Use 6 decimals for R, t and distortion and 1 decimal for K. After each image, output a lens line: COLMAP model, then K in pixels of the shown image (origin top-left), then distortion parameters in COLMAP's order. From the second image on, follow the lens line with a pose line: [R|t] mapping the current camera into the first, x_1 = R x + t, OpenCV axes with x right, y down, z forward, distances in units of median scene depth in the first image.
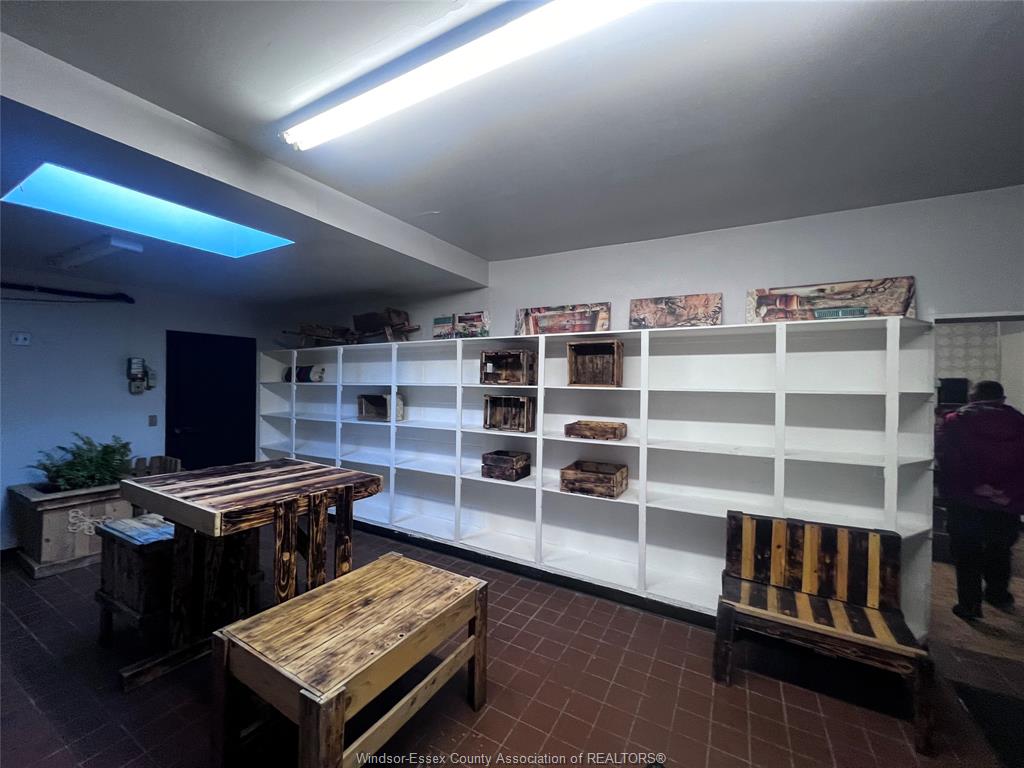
lens RADIAL K [[406.4, 0, 508.4], [0, 406.4, 383.1], [0, 0, 1]] dist [-0.001108, 0.000112]
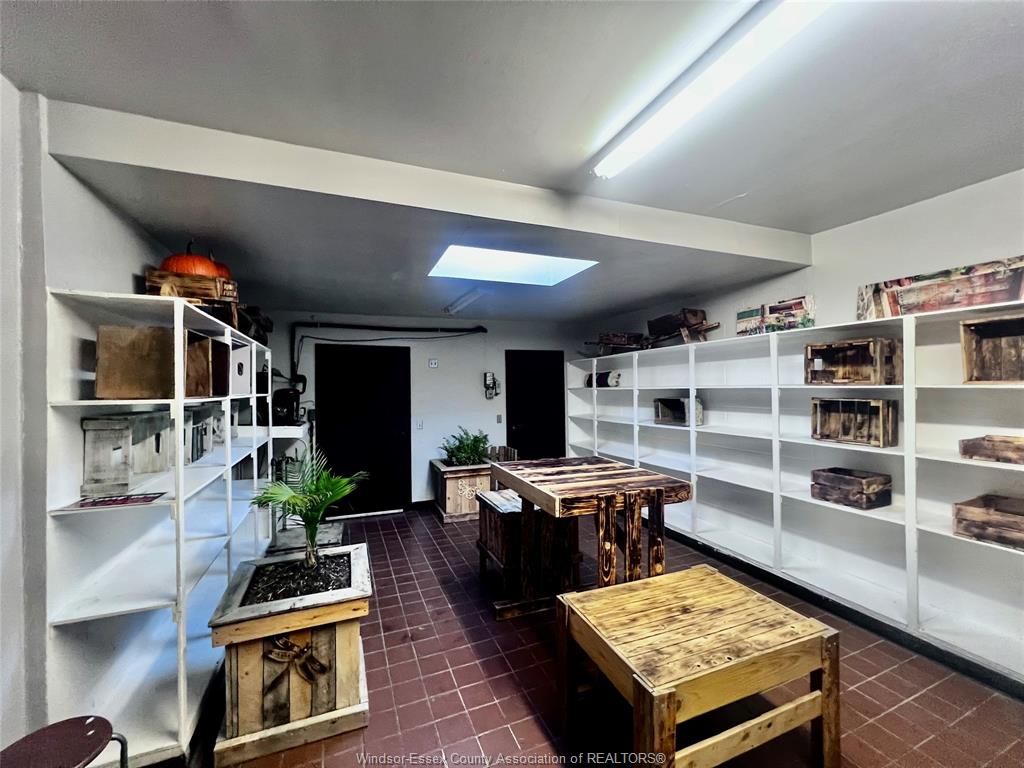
lens RADIAL K [[406.4, 0, 512.8], [0, 406.4, 384.2], [0, 0, 1]] dist [-0.001108, 0.000112]
pose [[0.784874, -0.028320, -0.619008, -0.026801], [0.025746, 0.999583, -0.013088, -0.003653], [0.619120, -0.005665, 0.785276, -0.016041]]
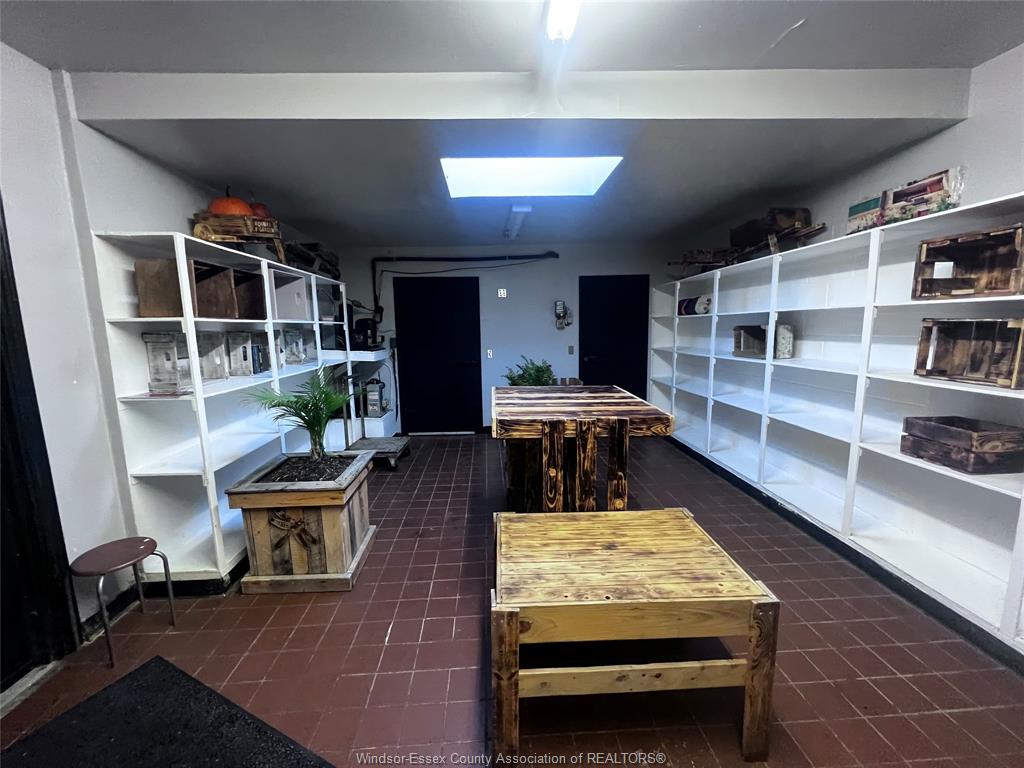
lens RADIAL K [[406.4, 0, 502.5], [0, 406.4, 382.2], [0, 0, 1]] dist [-0.001108, 0.000112]
pose [[0.534335, 0.094475, -0.839977, 0.129260], [0.028939, 0.991107, 0.129882, 0.028792], [0.844777, -0.093709, 0.526849, 0.187737]]
